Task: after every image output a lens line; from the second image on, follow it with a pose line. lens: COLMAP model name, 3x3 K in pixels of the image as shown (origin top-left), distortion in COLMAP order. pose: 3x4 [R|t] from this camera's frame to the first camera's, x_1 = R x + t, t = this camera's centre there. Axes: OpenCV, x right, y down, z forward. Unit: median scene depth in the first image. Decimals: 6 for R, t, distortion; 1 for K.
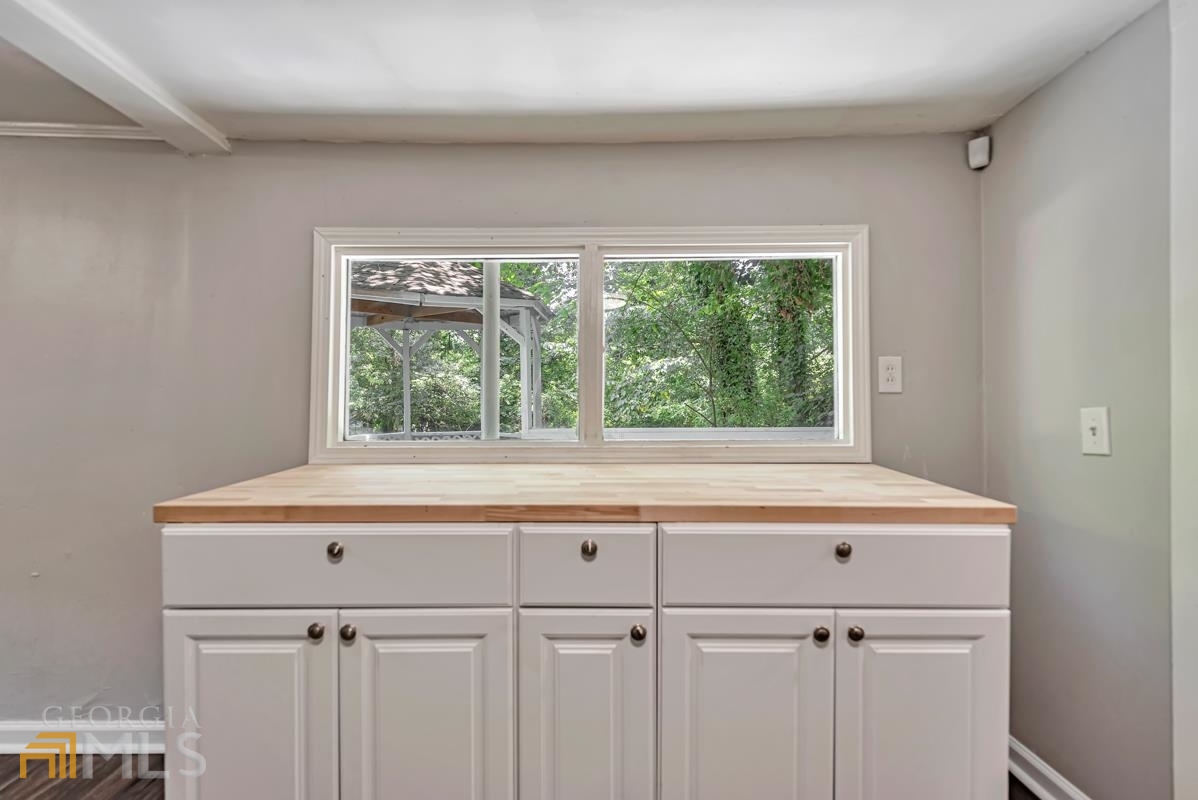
lens RADIAL K [[562.5, 0, 599.0], [0, 562.5, 400.0], [0, 0, 1]] dist [0.001562, 0.000113]
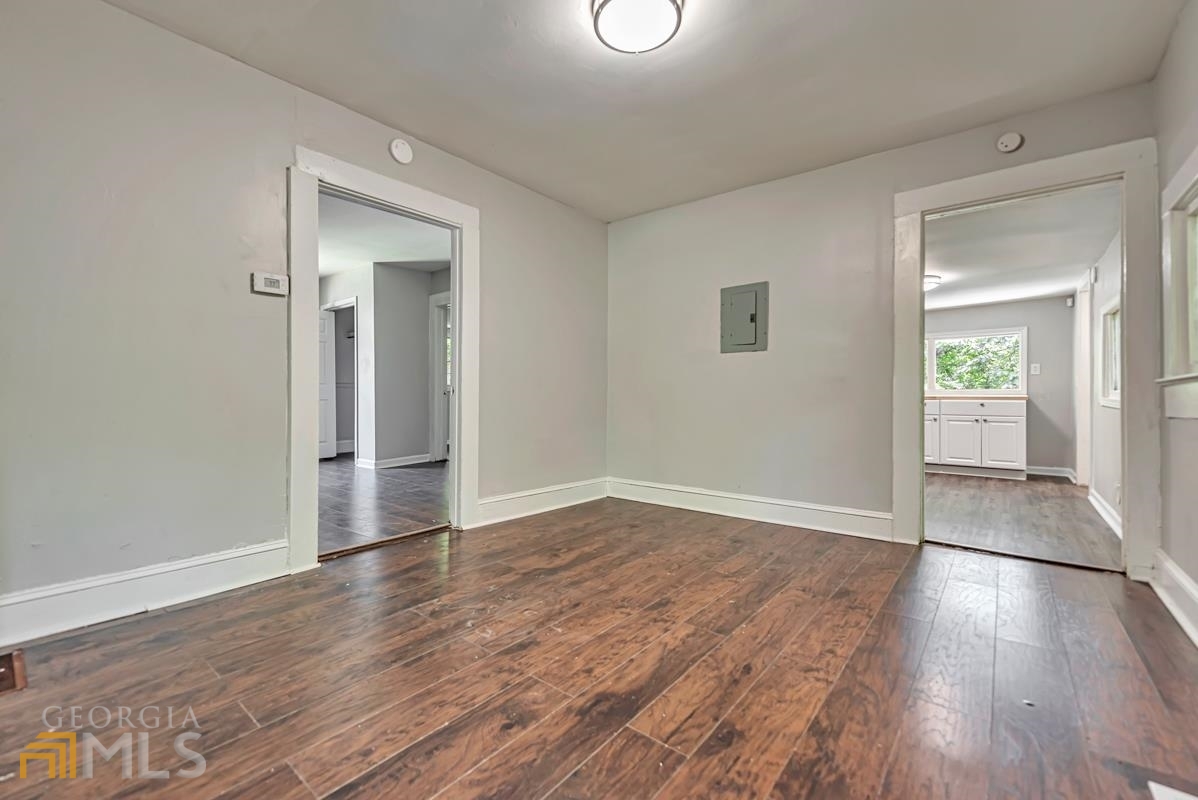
lens RADIAL K [[500.6, 0, 599.0], [0, 500.6, 400.0], [0, 0, 1]] dist [0.002769, -0.000260]
pose [[0.772140, 0.001181, -0.635451, 0.409509], [-0.001182, 0.999999, 0.000423, 0.145150], [0.635451, 0.000424, 0.772141, -3.089029]]
